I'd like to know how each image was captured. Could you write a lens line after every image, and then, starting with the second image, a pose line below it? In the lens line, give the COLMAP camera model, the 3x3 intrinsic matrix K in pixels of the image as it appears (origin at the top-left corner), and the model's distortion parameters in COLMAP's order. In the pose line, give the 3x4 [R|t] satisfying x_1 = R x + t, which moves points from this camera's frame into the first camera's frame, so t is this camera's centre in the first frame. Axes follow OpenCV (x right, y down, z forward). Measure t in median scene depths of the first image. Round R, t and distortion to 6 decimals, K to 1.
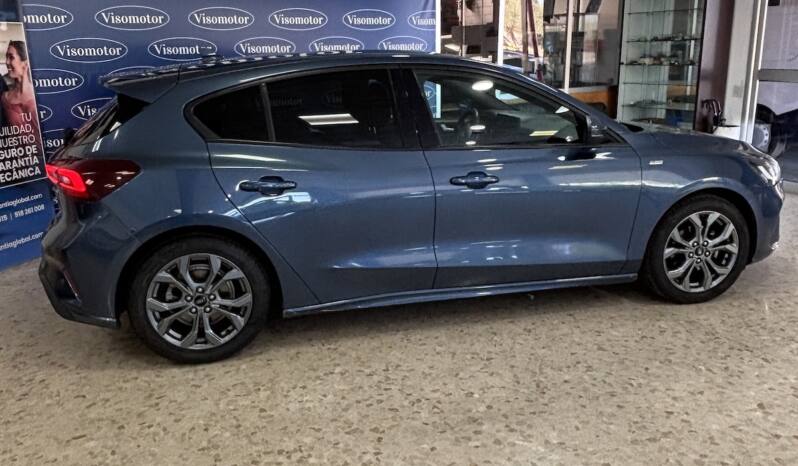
lens RADIAL K [[669.6, 0, 400.4], [0, 669.6, 255.6], [0, 0, 1]] dist [0.006779, -0.009229]
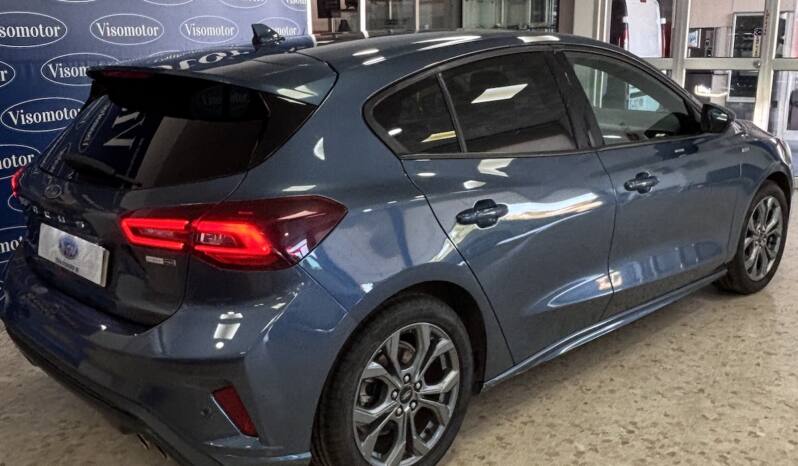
lens RADIAL K [[763.3, 0, 399.0], [0, 763.3, 233.0], [0, 0, 1]] dist [-0.000819, -0.107952]
pose [[0.878193, -0.113307, 0.464691, -0.589776], [0.137394, 0.990350, -0.018174, -0.072983], [-0.458147, 0.079806, 0.885286, 0.290554]]
